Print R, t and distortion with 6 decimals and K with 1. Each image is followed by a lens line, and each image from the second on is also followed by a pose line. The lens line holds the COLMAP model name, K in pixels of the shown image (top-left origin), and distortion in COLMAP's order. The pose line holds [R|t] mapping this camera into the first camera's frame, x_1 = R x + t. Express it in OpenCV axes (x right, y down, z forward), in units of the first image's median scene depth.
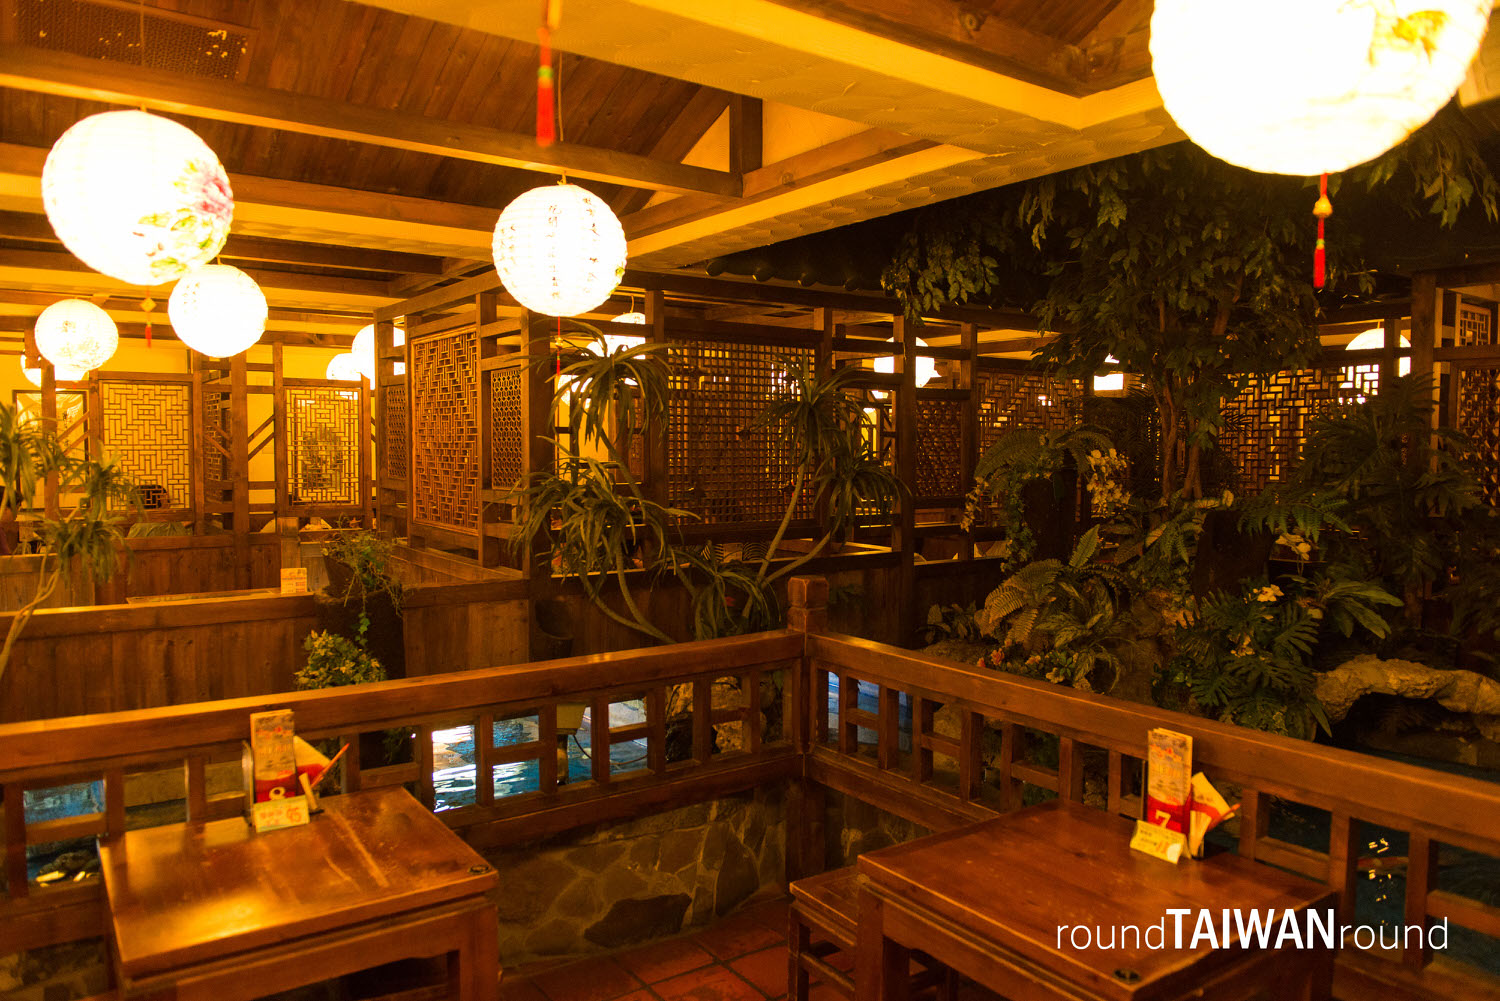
lens RADIAL K [[1059.1, 0, 750.0], [0, 1059.1, 500.5], [0, 0, 1]] dist [-0.000125, 0.000080]
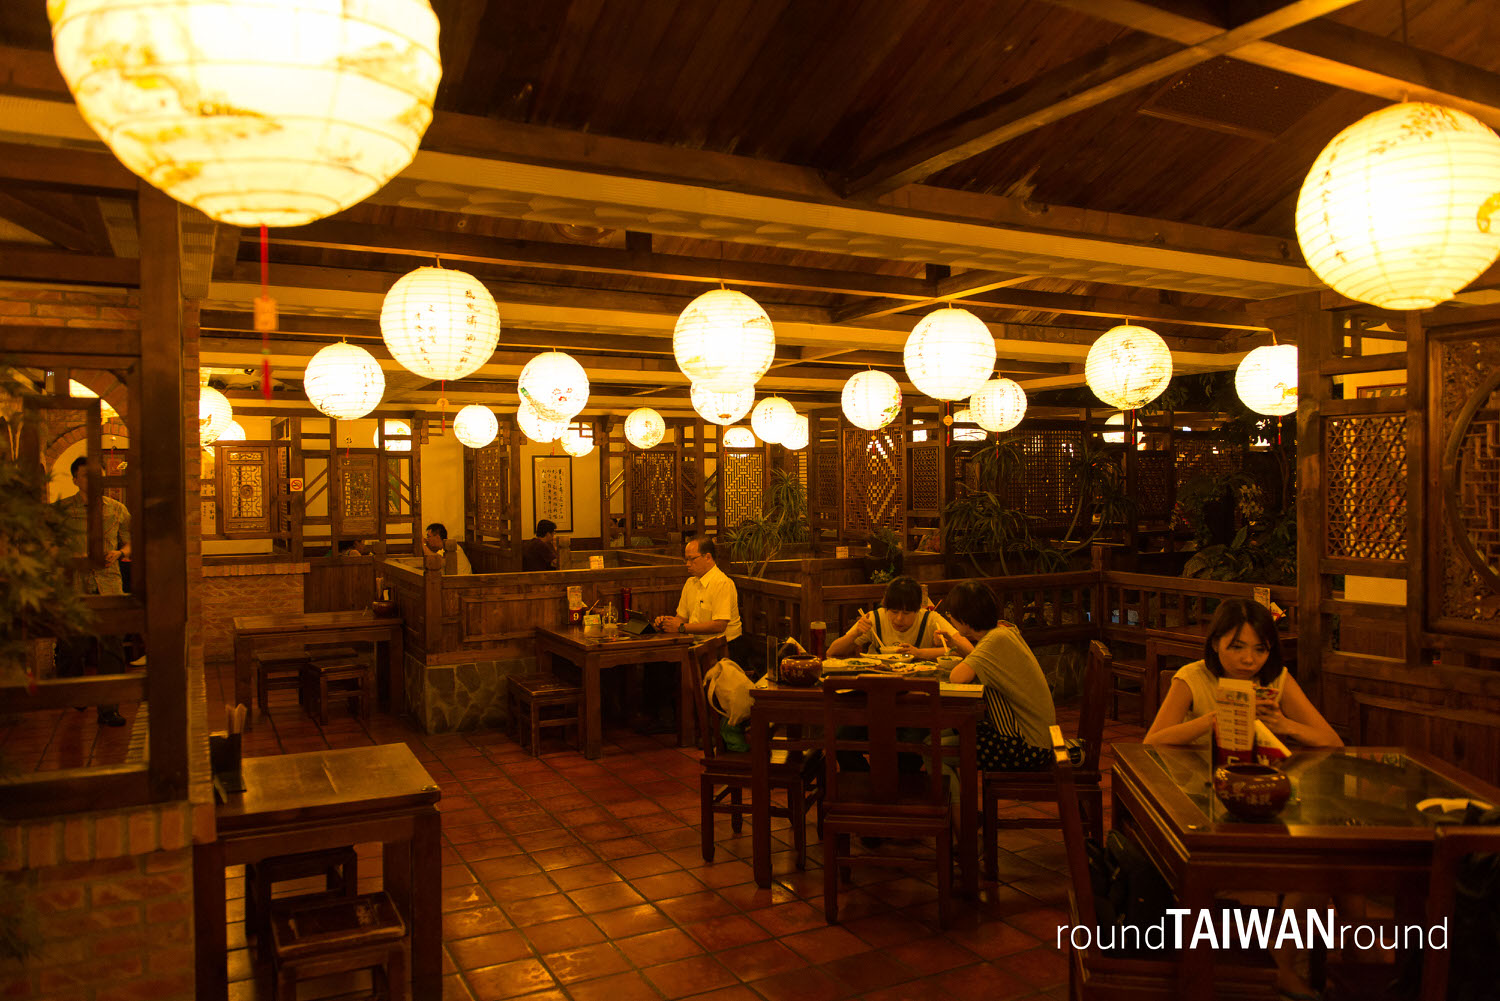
lens RADIAL K [[1122.2, 0, 750.0], [0, 1122.2, 500.5], [0, 0, 1]] dist [-0.004375, -0.000887]
pose [[0.991291, -0.012019, -0.131140, -0.278013], [0.006961, 0.999216, -0.038961, 0.050374], [0.131506, 0.037709, 0.990598, -1.071372]]
